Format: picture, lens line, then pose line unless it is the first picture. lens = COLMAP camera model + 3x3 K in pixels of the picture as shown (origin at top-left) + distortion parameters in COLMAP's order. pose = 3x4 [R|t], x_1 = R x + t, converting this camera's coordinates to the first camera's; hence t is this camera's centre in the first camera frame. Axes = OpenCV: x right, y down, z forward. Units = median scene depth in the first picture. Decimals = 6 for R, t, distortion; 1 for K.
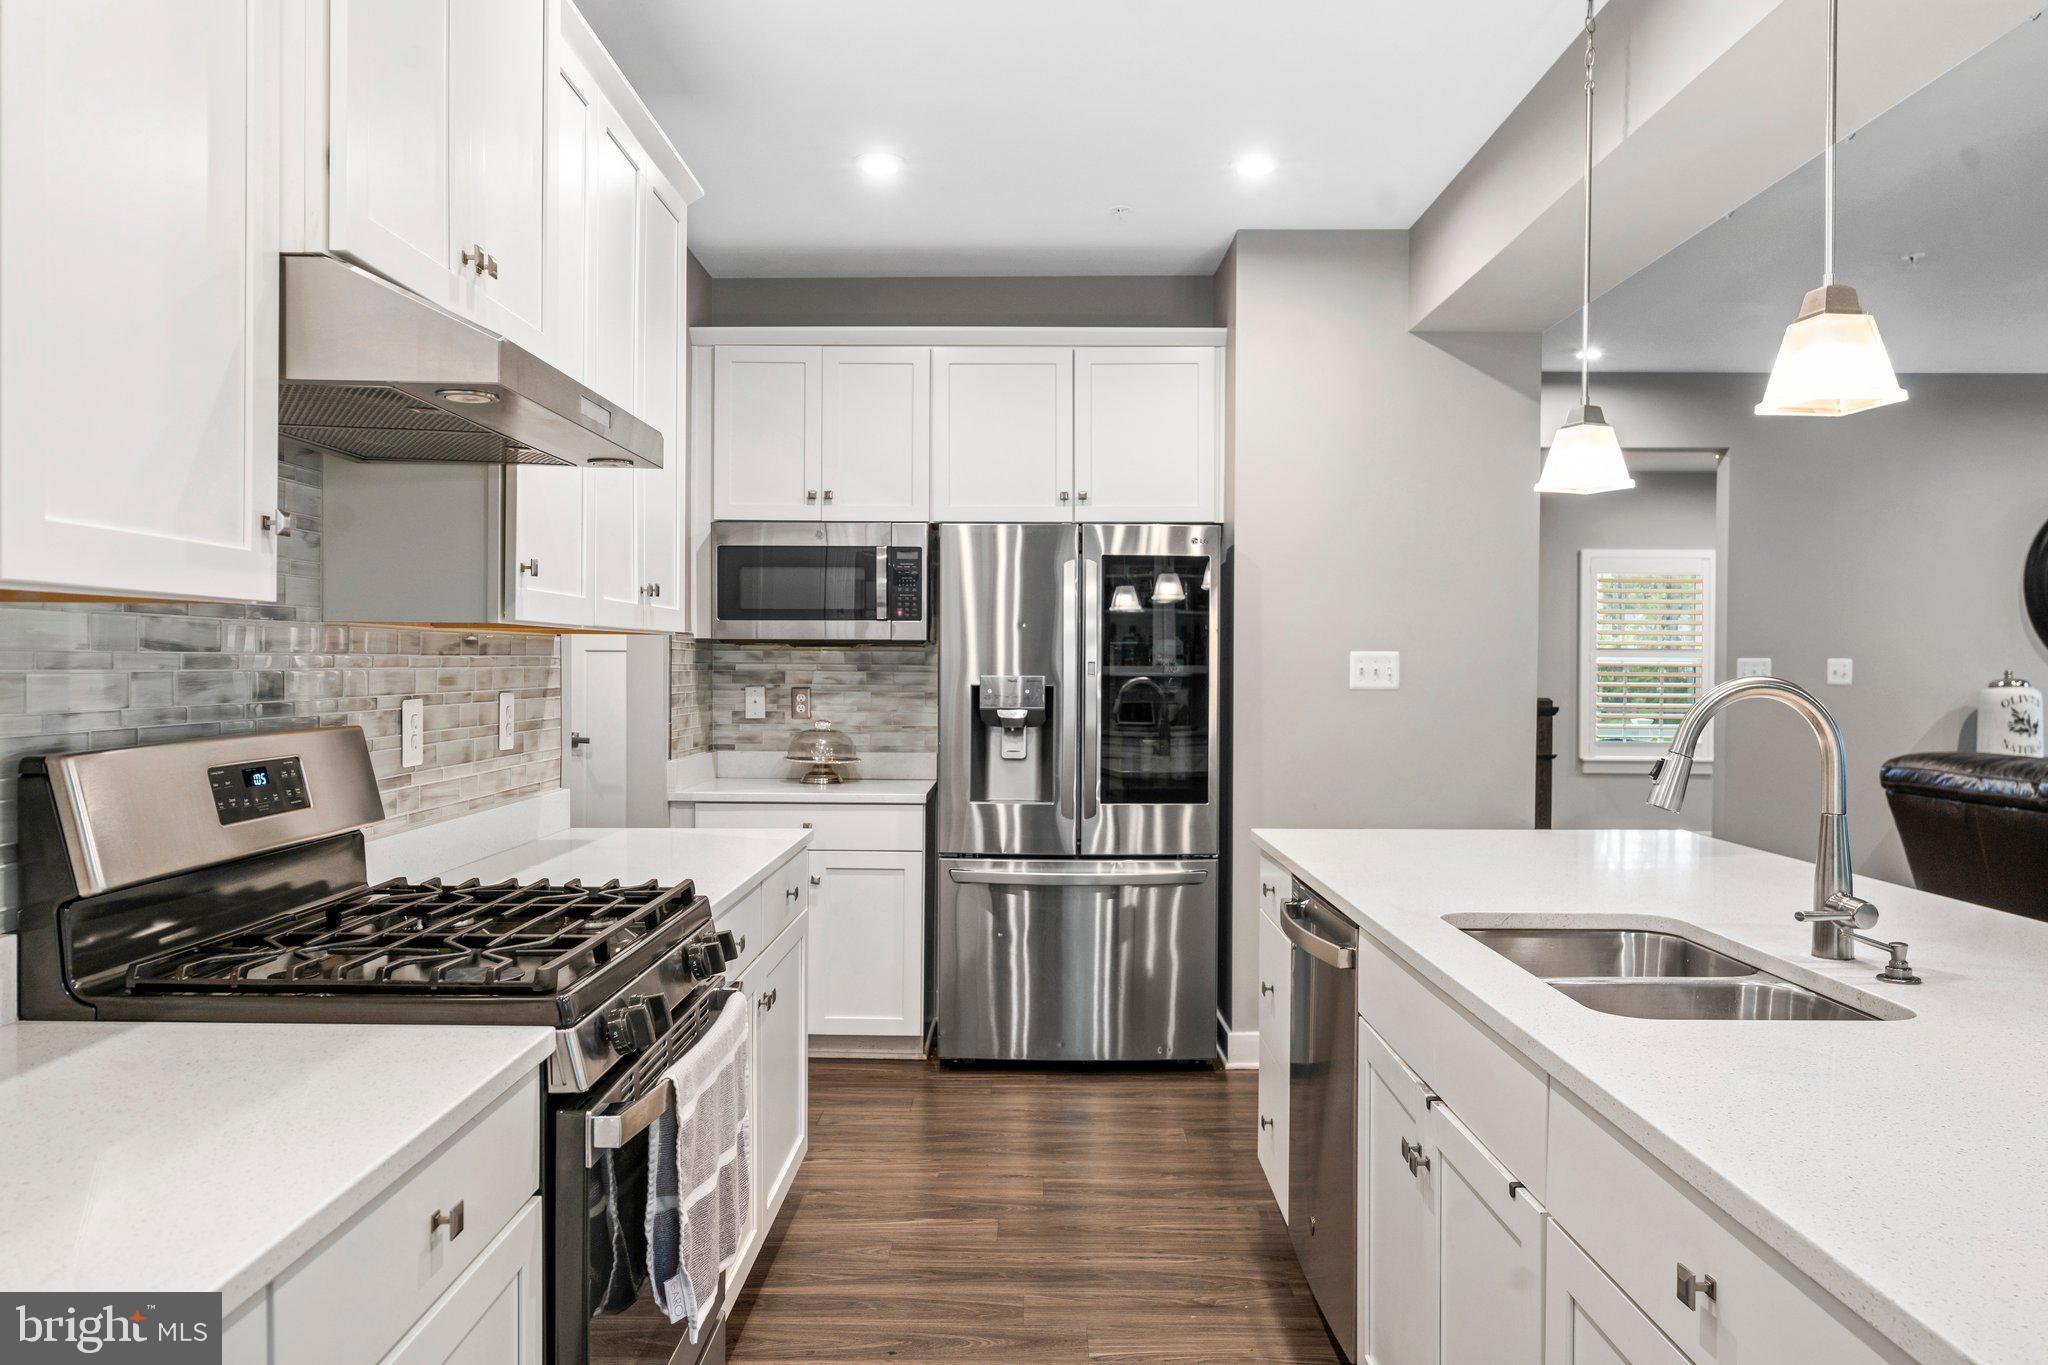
lens RADIAL K [[1474.5, 0, 1022.3], [0, 1474.5, 671.9], [0, 0, 1]] dist [0.002895, 0.000509]
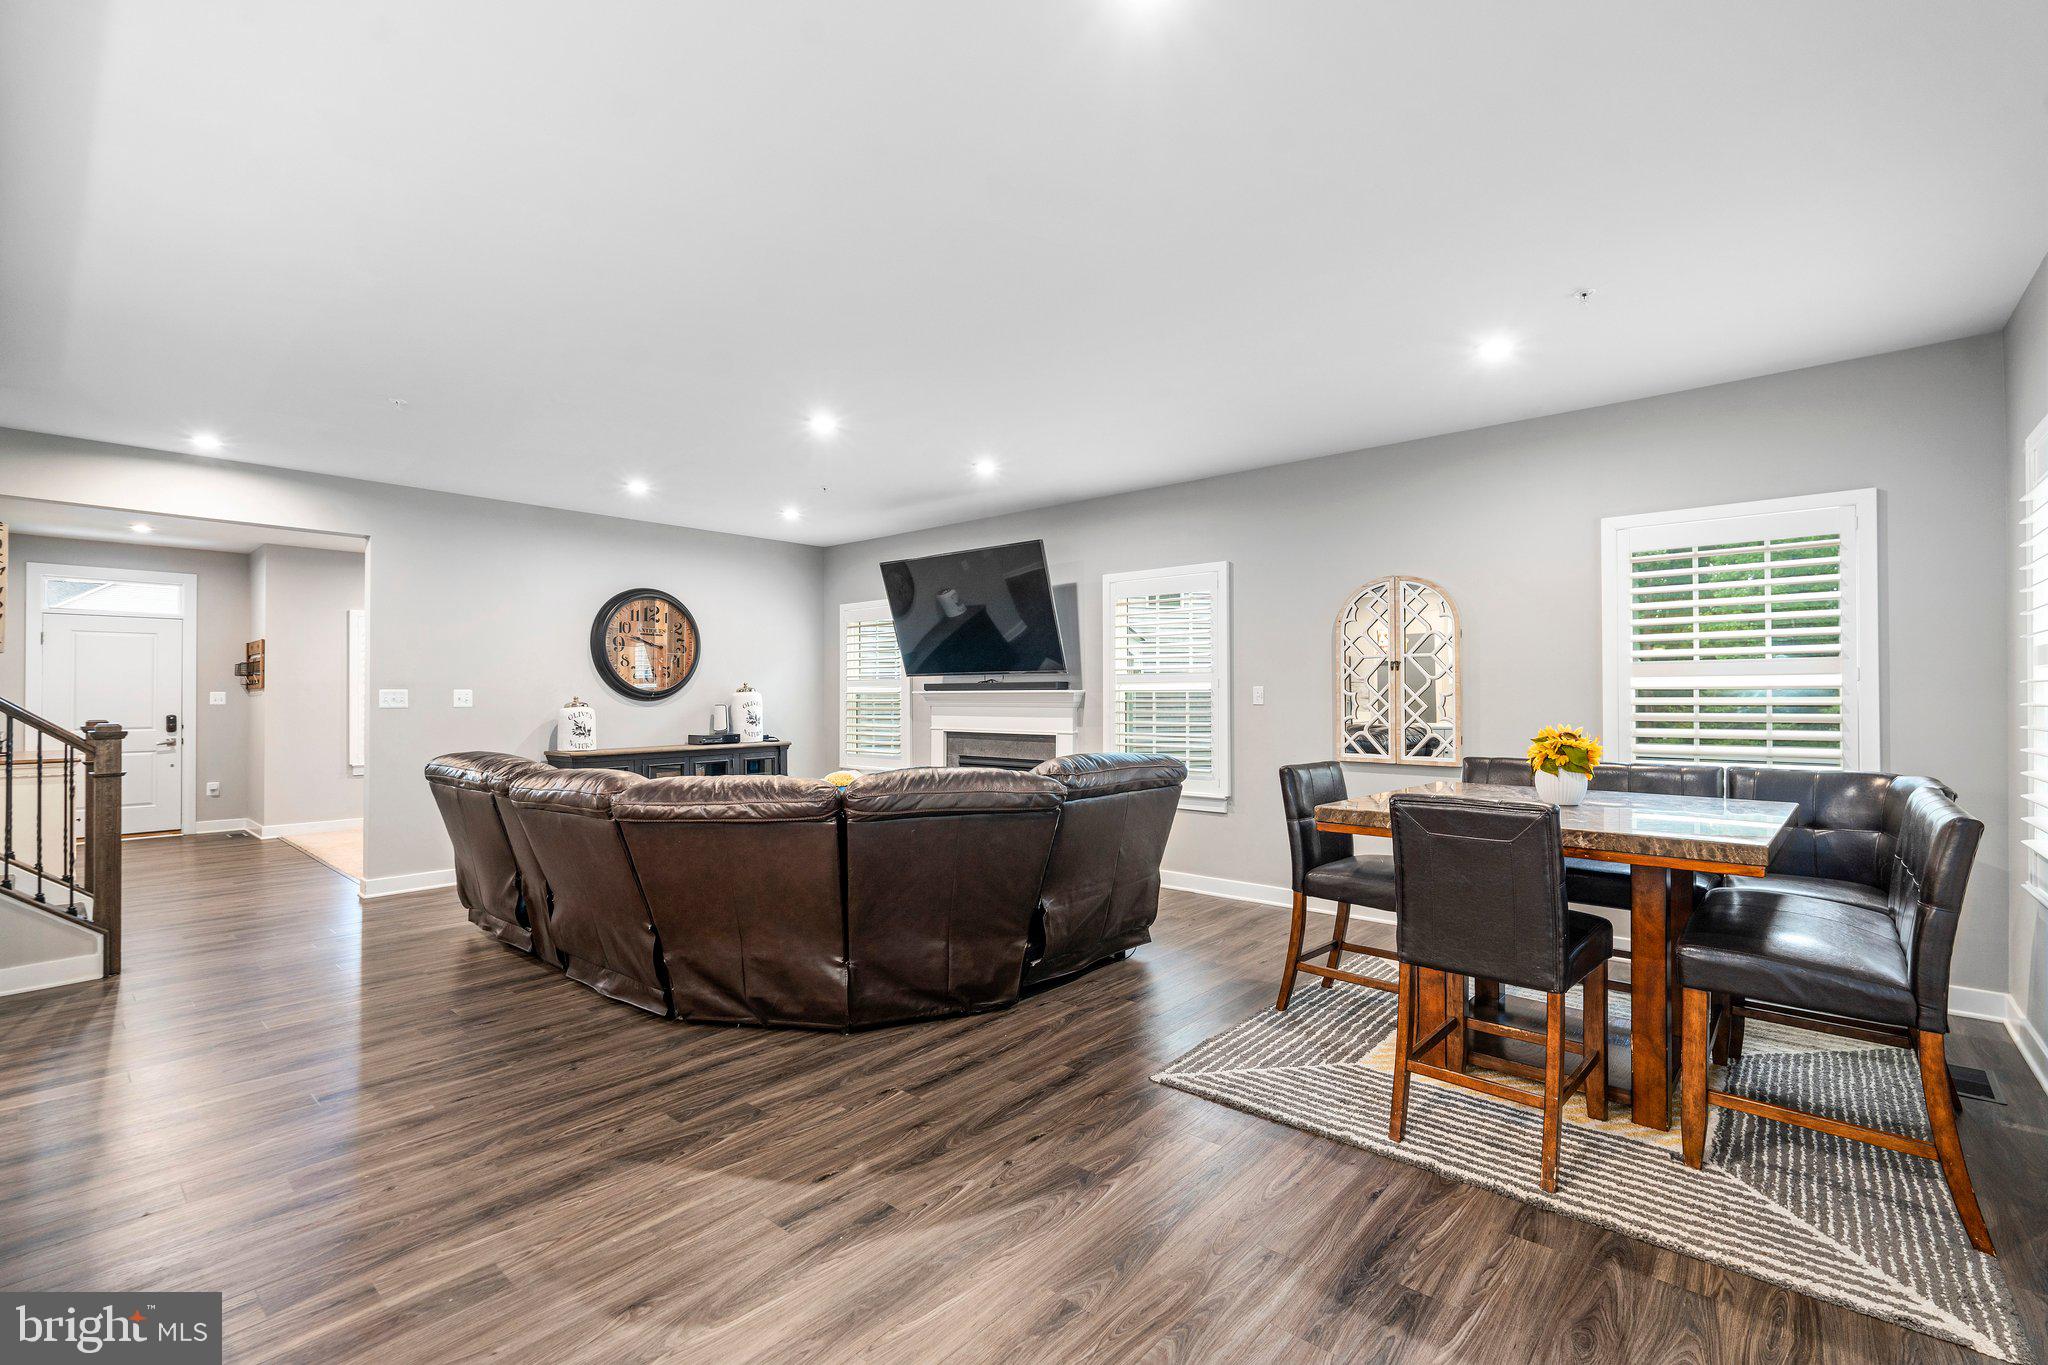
lens RADIAL K [[888.9, 0, 1032.6], [0, 888.9, 673.4], [0, 0, 1]] dist [-0.002495, -0.000330]
pose [[0.655527, 0.012768, 0.755064, 0.385358], [0.009146, 0.999650, -0.024844, 0.003537], [-0.755116, 0.023191, 0.655181, -0.003691]]
